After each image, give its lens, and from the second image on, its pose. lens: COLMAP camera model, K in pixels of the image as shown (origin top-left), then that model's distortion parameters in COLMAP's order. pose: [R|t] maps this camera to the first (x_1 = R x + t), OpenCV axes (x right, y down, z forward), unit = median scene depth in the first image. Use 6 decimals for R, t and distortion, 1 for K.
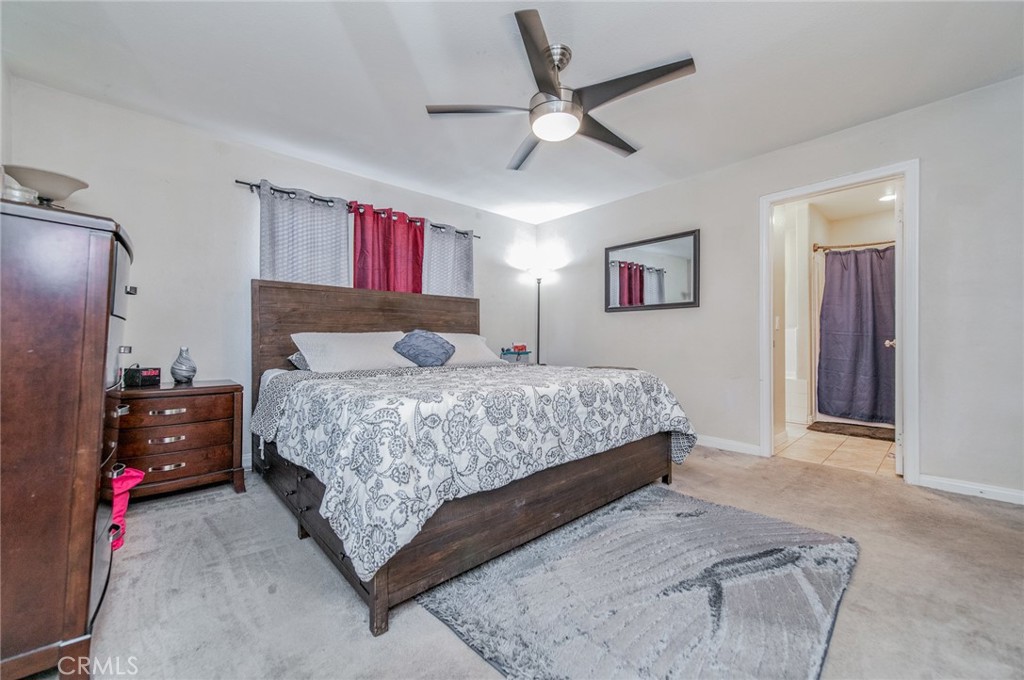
lens RADIAL K [[406.3, 0, 511.1], [0, 406.3, 340.7], [0, 0, 1]] dist [0.011671, -0.000575]
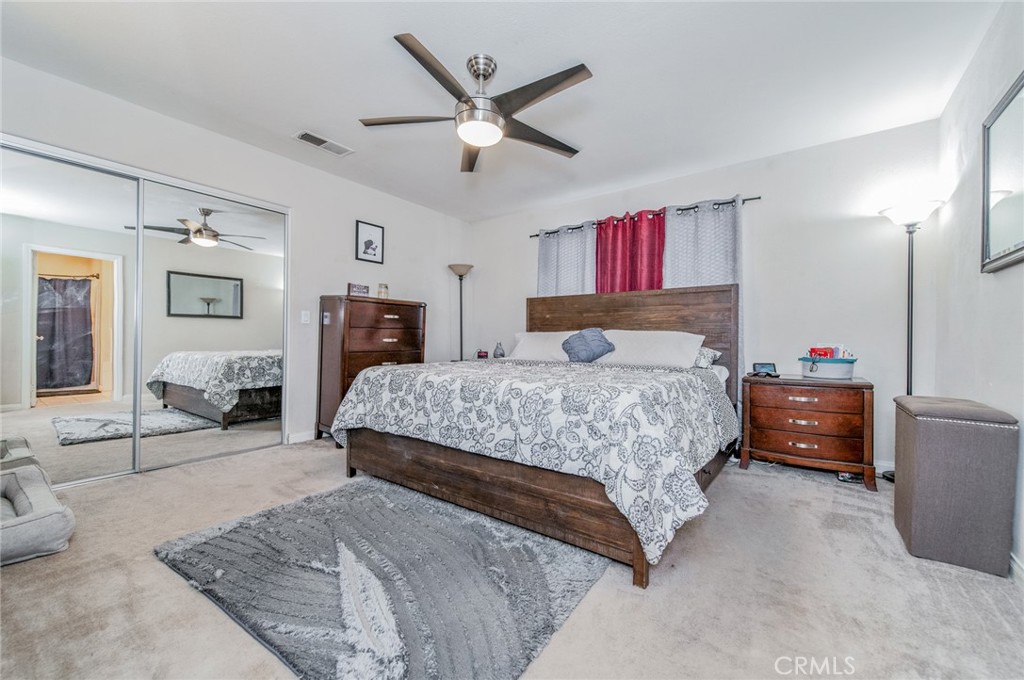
lens RADIAL K [[406.3, 0, 513.1], [0, 406.3, 337.4], [0, 0, 1]] dist [0.011671, -0.000575]
pose [[0.172661, -0.001223, -0.984981, 0.806993], [-0.008698, 0.999958, -0.002766, 0.002255], [0.984943, 0.009045, 0.172643, 0.630732]]
